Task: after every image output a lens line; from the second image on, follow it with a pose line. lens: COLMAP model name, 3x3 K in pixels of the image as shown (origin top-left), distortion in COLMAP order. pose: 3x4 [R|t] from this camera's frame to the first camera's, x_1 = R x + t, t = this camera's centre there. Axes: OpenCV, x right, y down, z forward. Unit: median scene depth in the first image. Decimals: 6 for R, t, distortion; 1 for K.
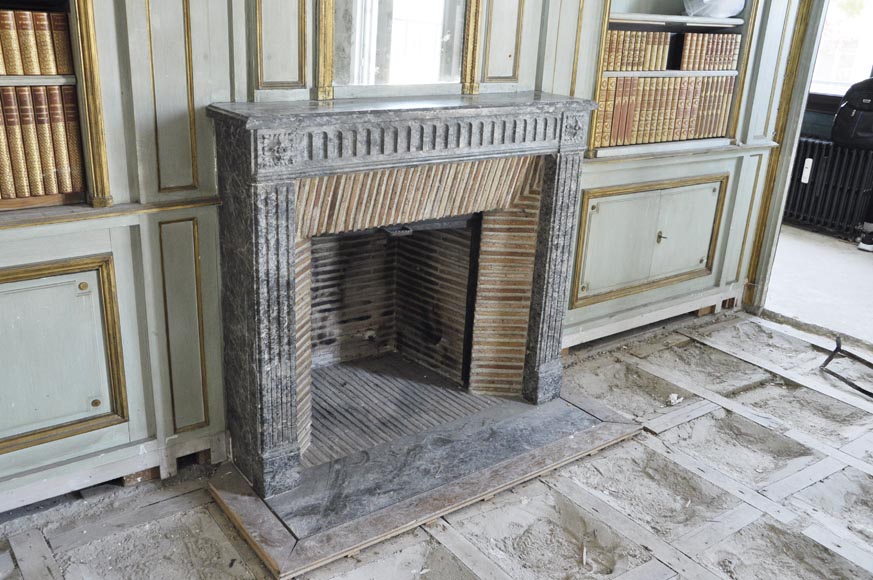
lens RADIAL K [[757.6, 0, 407.8], [0, 757.6, 292.8], [0, 0, 1]] dist [-0.103523, 0.147839]
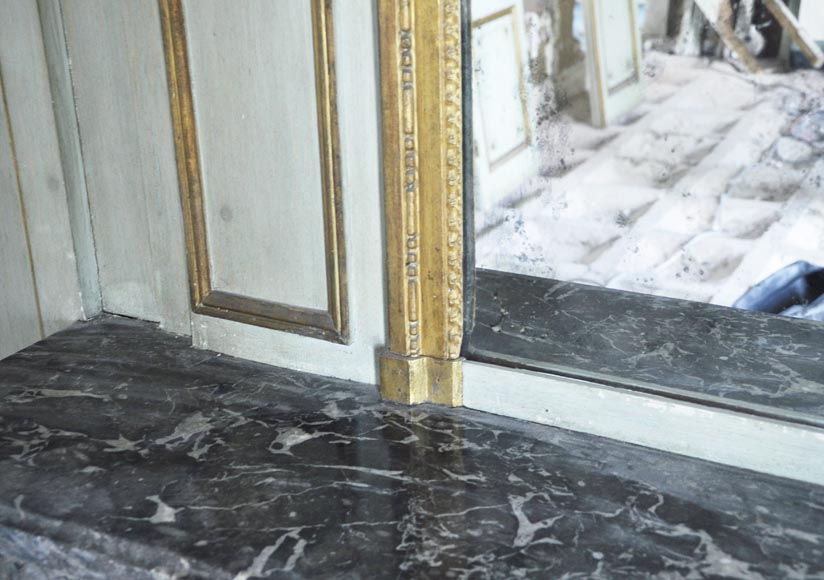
lens RADIAL K [[1145.9, 0, 412.0], [0, 1145.9, 290.0], [0, 0, 1]] dist [0.098627, 0.058570]
pose [[0.456046, 0.281909, -0.844126, 0.170937], [-0.276440, 0.946457, 0.166734, -0.300452], [0.845933, 0.157312, 0.509559, 0.673290]]
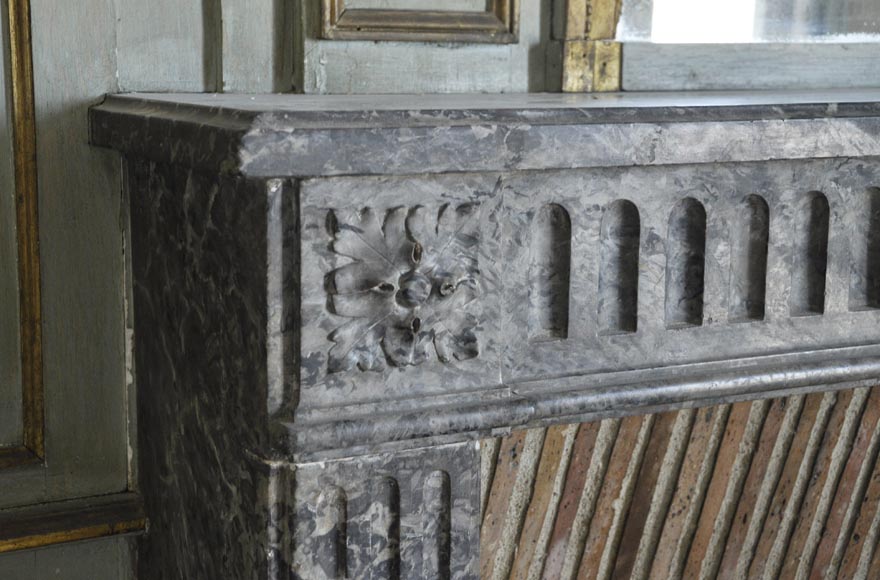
lens RADIAL K [[1395.9, 0, 440.0], [0, 1395.9, 290.0], [0, 0, 1]] dist [0.093015, 0.012798]
pose [[0.992531, -0.010104, -0.121577, -0.087738], [-0.014619, 0.979533, -0.200753, -0.085532], [0.121117, 0.201031, 0.972068, 0.476676]]
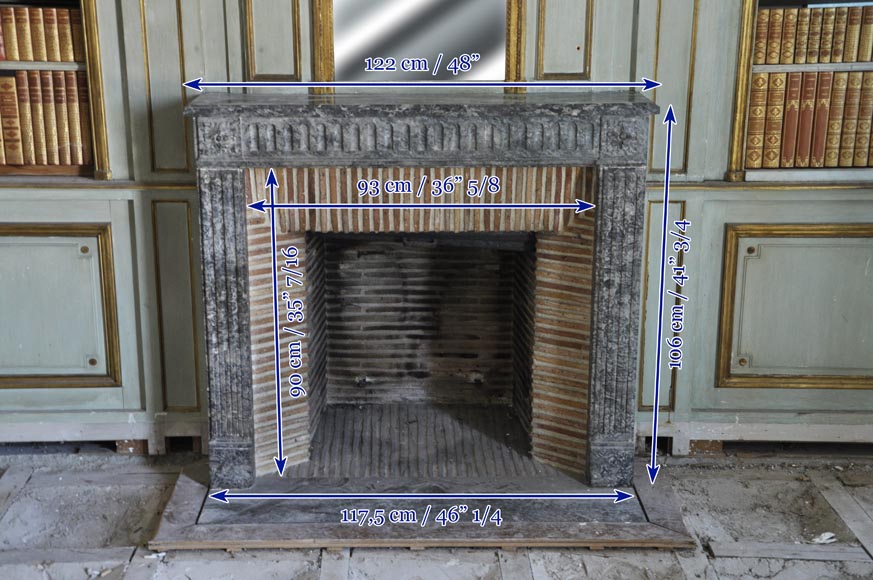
lens RADIAL K [[1170.1, 0, 423.6], [0, 1170.1, 296.2], [0, 0, 1]] dist [0.077068, 0.408522]
pose [[0.824712, 0.116639, -0.553395, 0.738107], [-0.166970, 0.985101, -0.041202, 0.036362], [0.540344, 0.126380, 0.831899, -0.139877]]
